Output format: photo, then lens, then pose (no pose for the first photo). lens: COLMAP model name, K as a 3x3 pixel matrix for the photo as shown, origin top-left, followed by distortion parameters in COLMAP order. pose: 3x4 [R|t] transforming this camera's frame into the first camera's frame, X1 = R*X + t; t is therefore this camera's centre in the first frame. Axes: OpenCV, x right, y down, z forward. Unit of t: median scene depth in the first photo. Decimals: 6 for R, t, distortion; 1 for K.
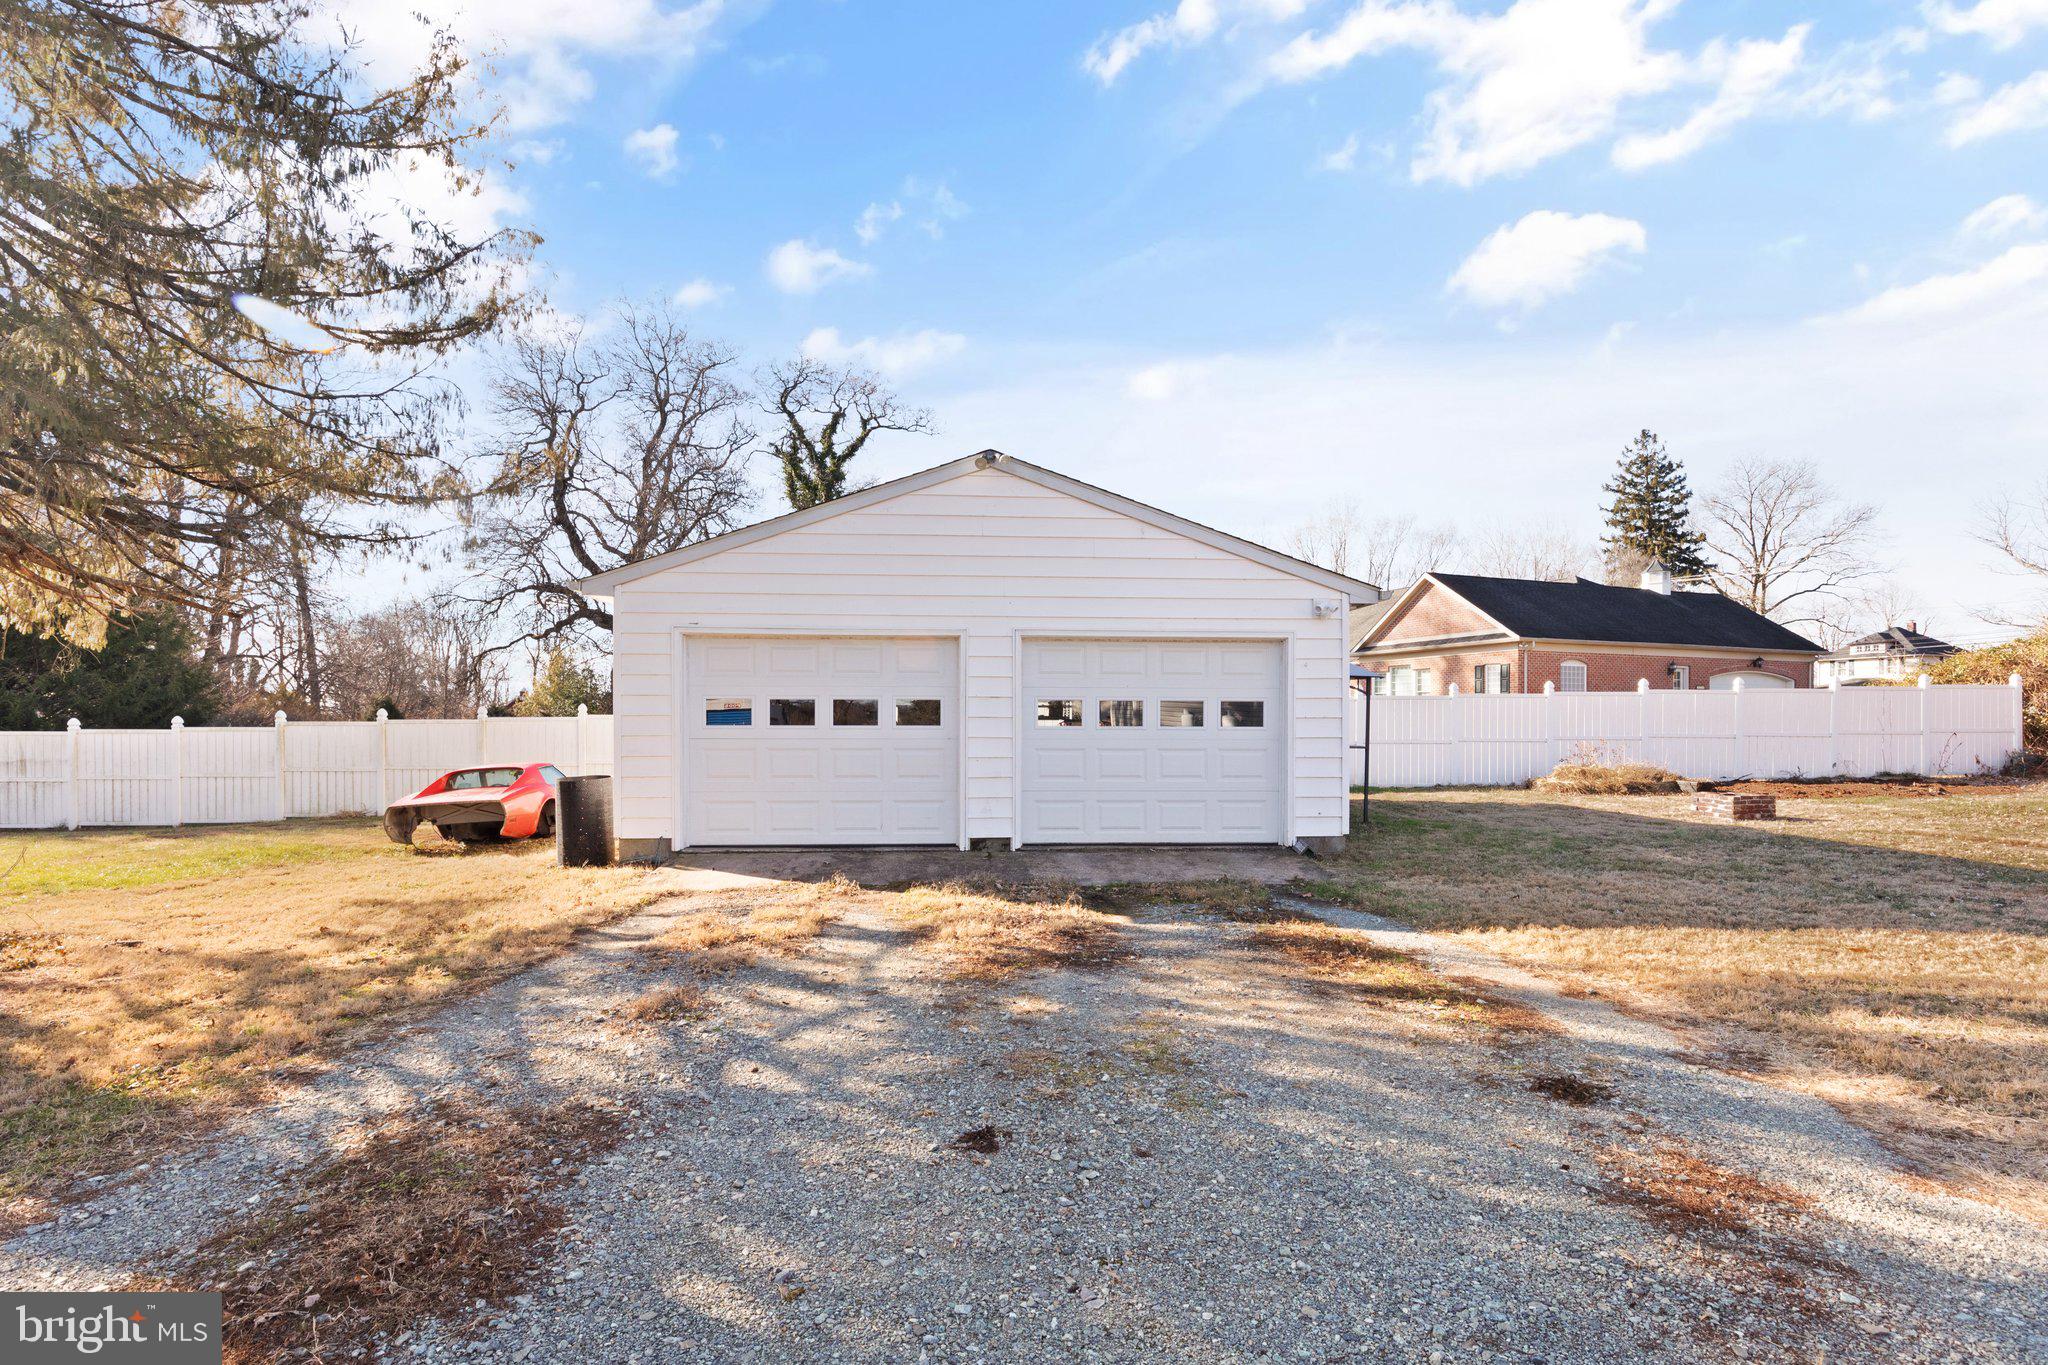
lens RADIAL K [[945.4, 0, 1024.6], [0, 945.4, 713.0], [0, 0, 1]] dist [0.002663, 0.000315]
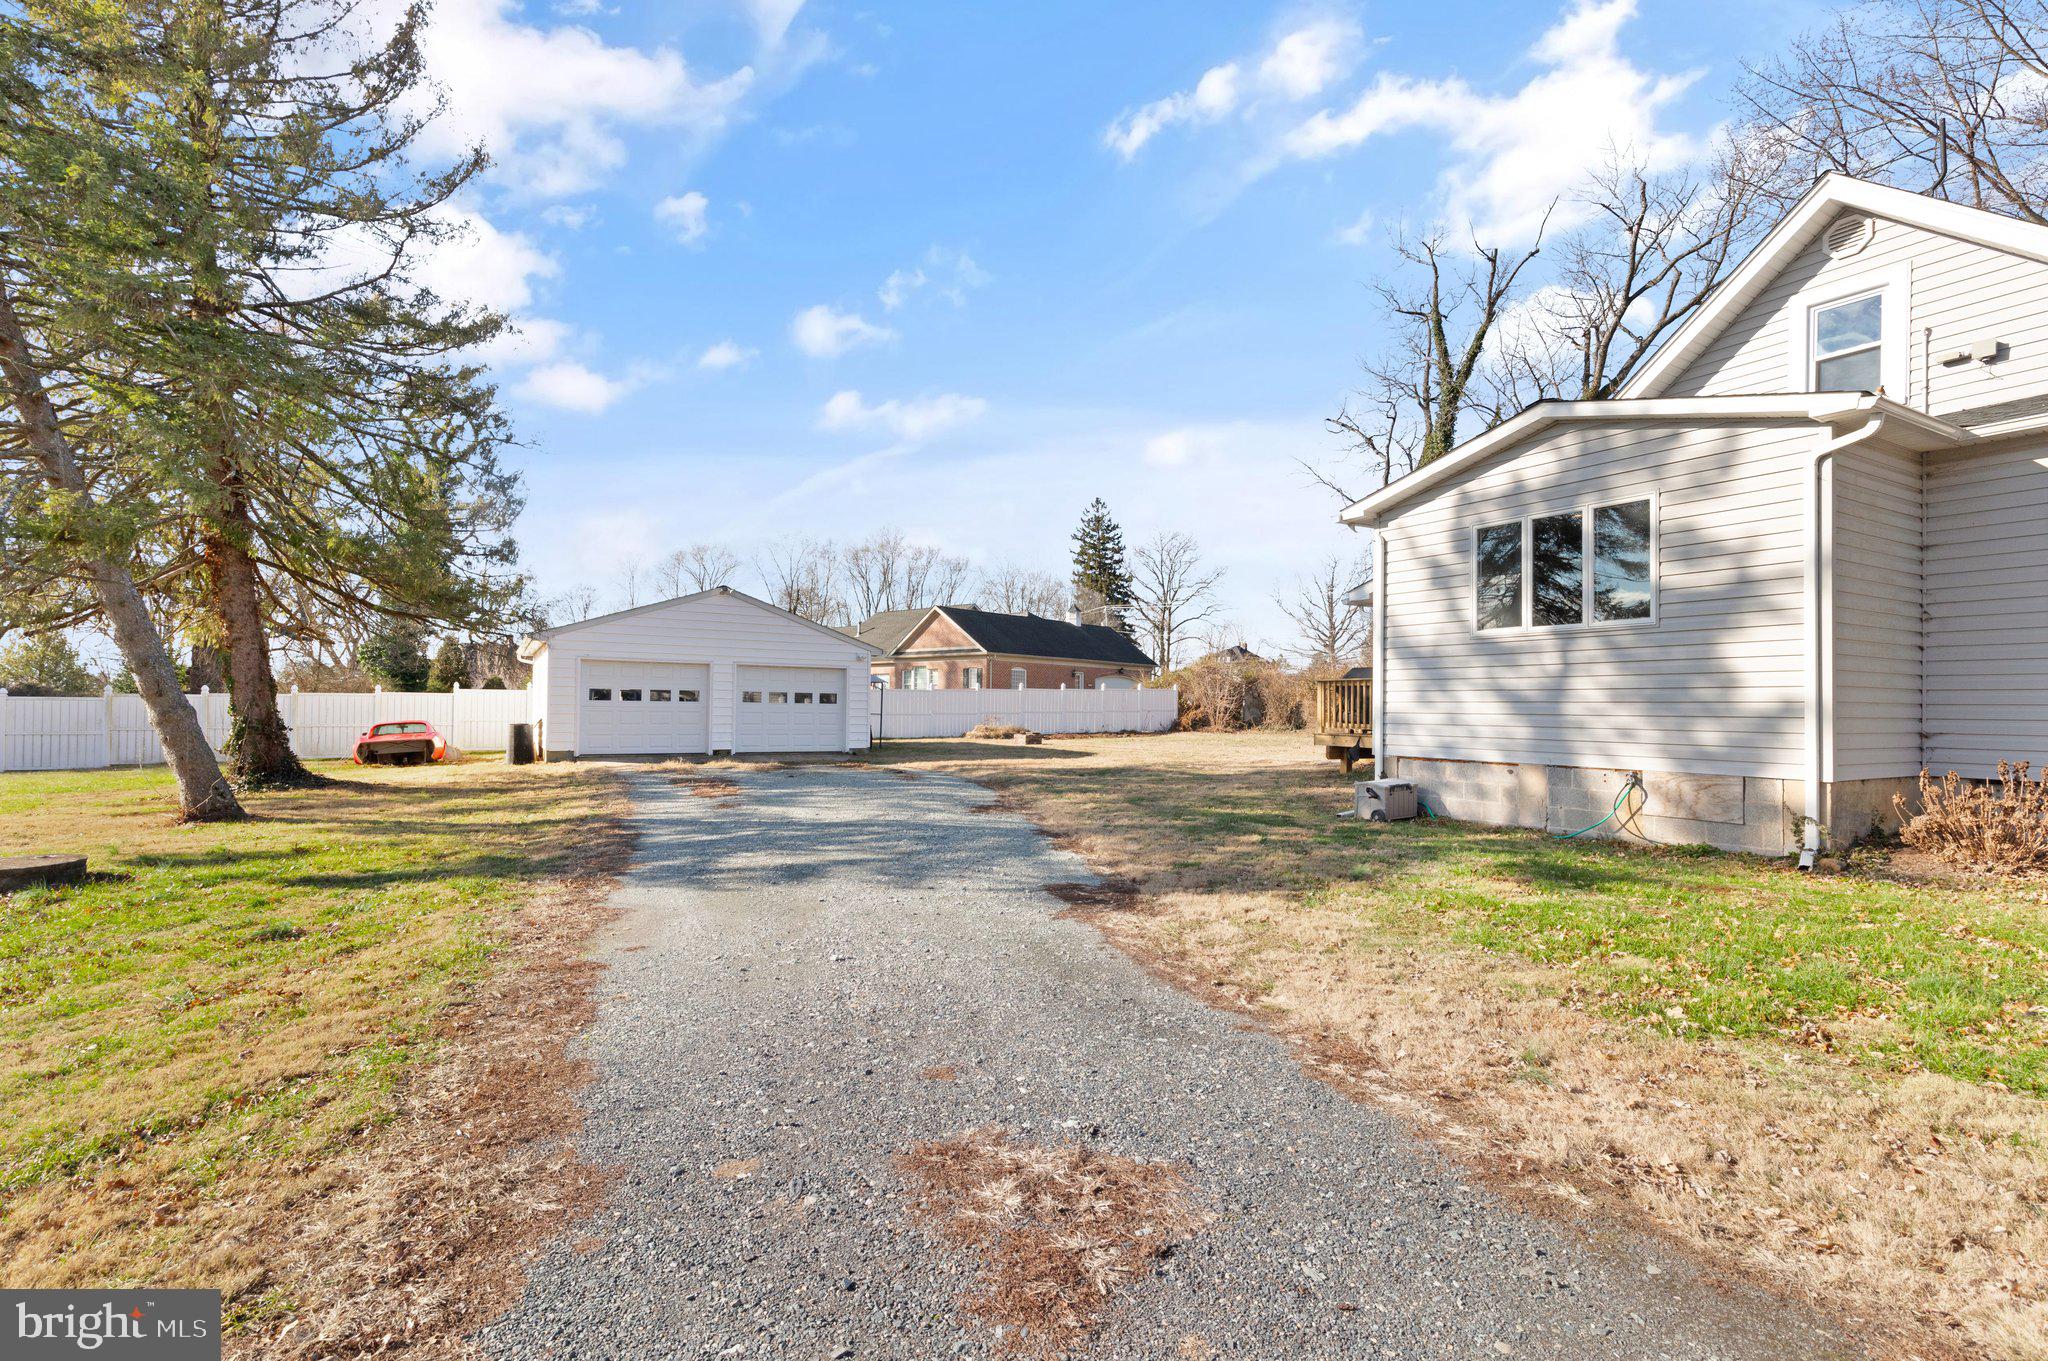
lens RADIAL K [[923.9, 0, 1031.3], [0, 923.9, 693.8], [0, 0, 1]] dist [0.000375, -0.000005]
pose [[0.891042, 0.015743, 0.453648, -0.089379], [-0.015239, 0.999873, -0.004766, -0.001792], [-0.453665, -0.002666, 0.891168, -0.316842]]
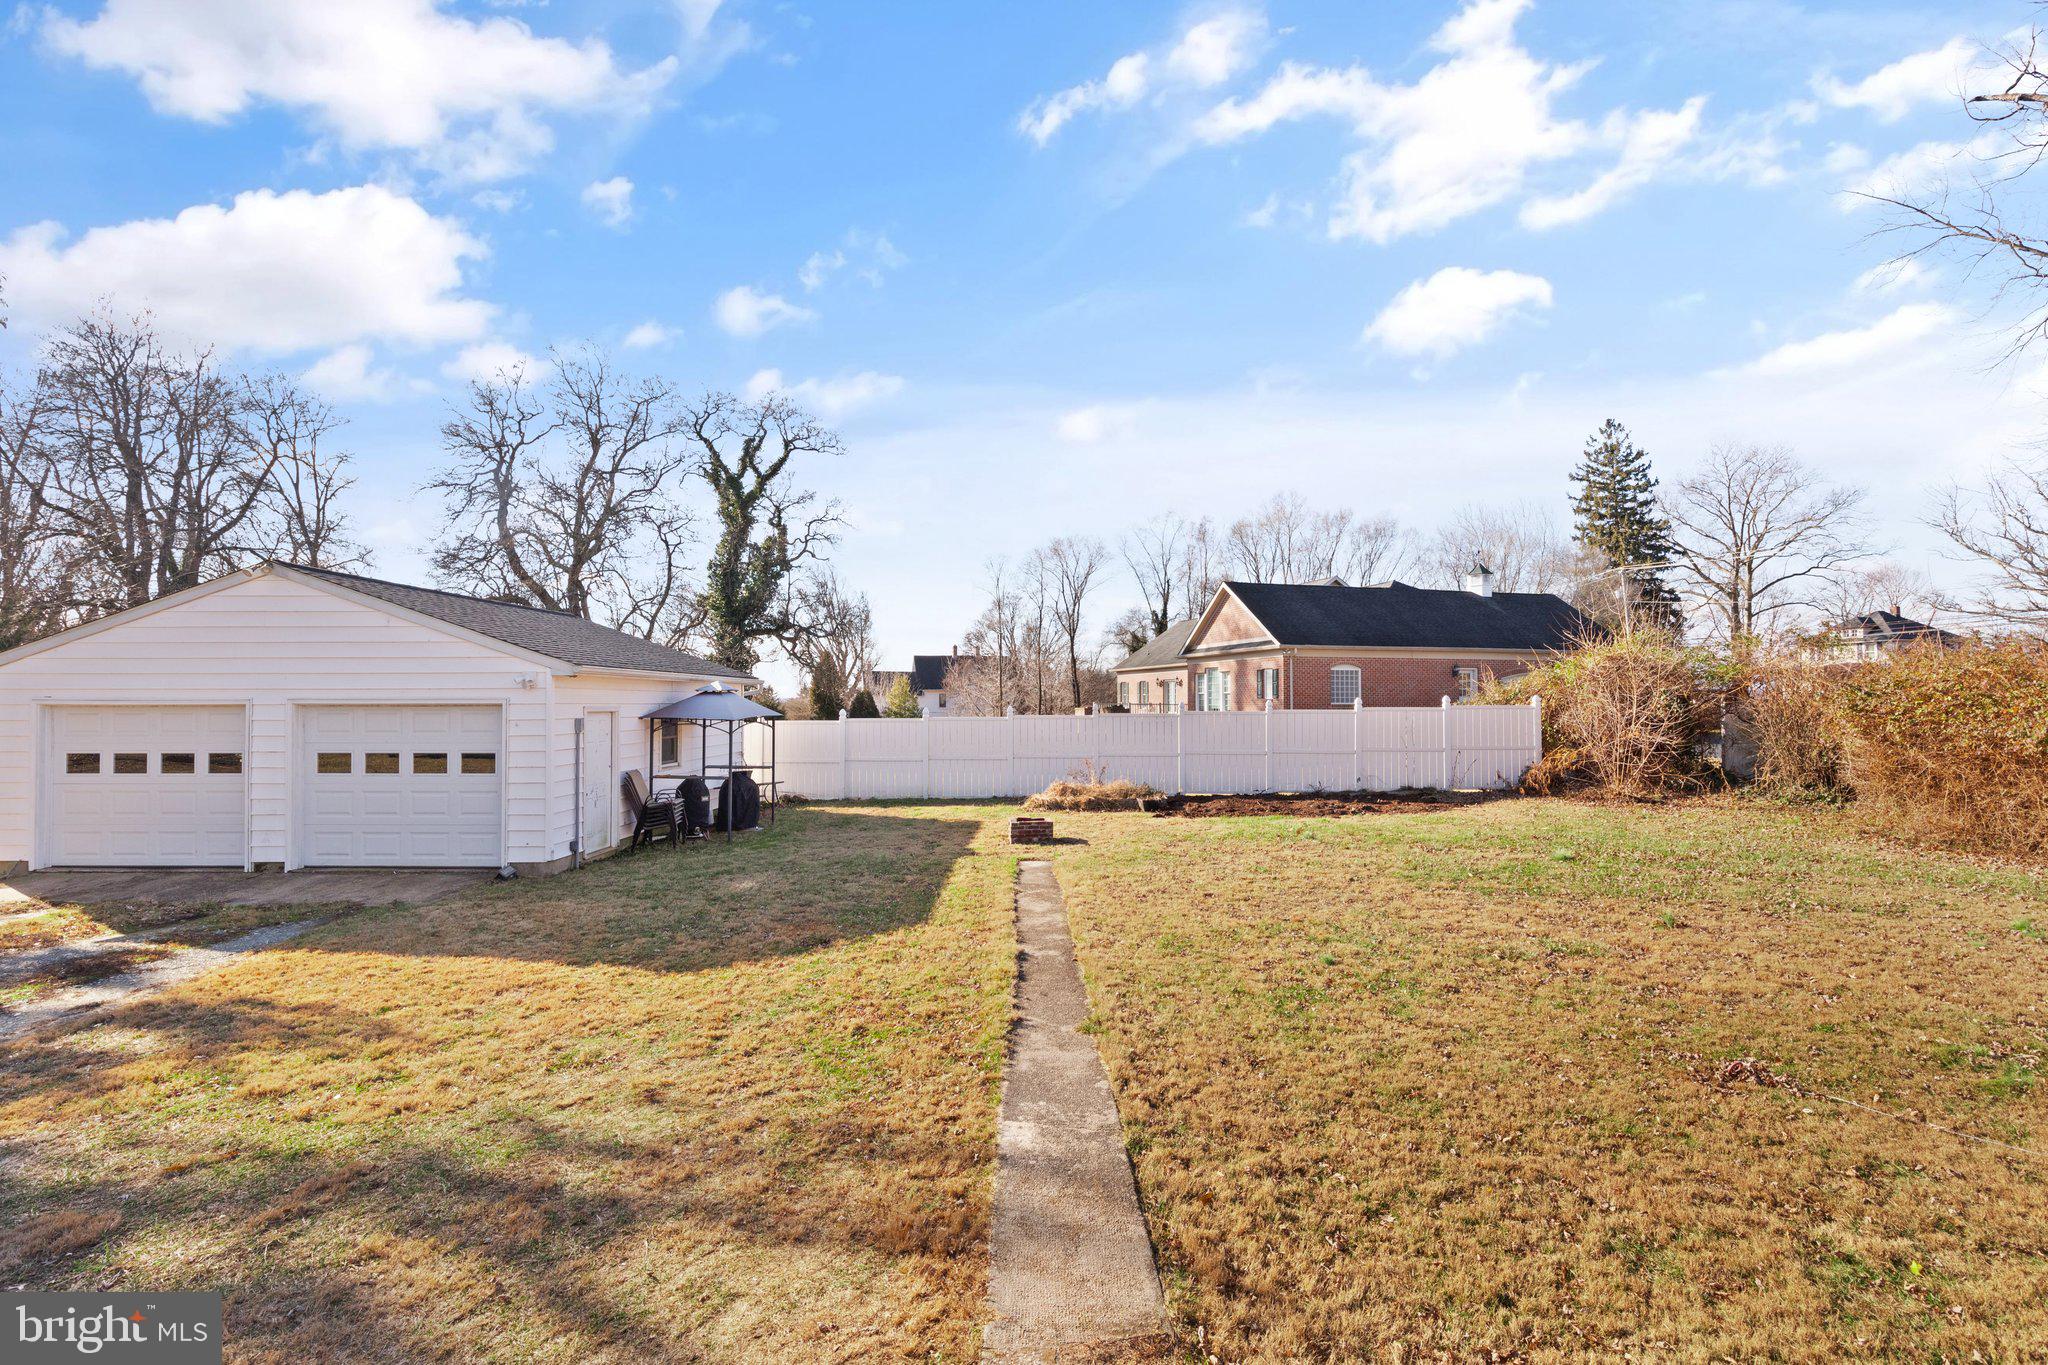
lens RADIAL K [[912.6, 0, 1056.1], [0, 912.6, 670.1], [0, 0, 1]] dist [0.009643, -0.000298]
pose [[0.996754, -0.006039, -0.080277, 0.253095], [0.004320, 0.999758, -0.021568, -0.021599], [0.080388, 0.021151, 0.996539, -0.036010]]
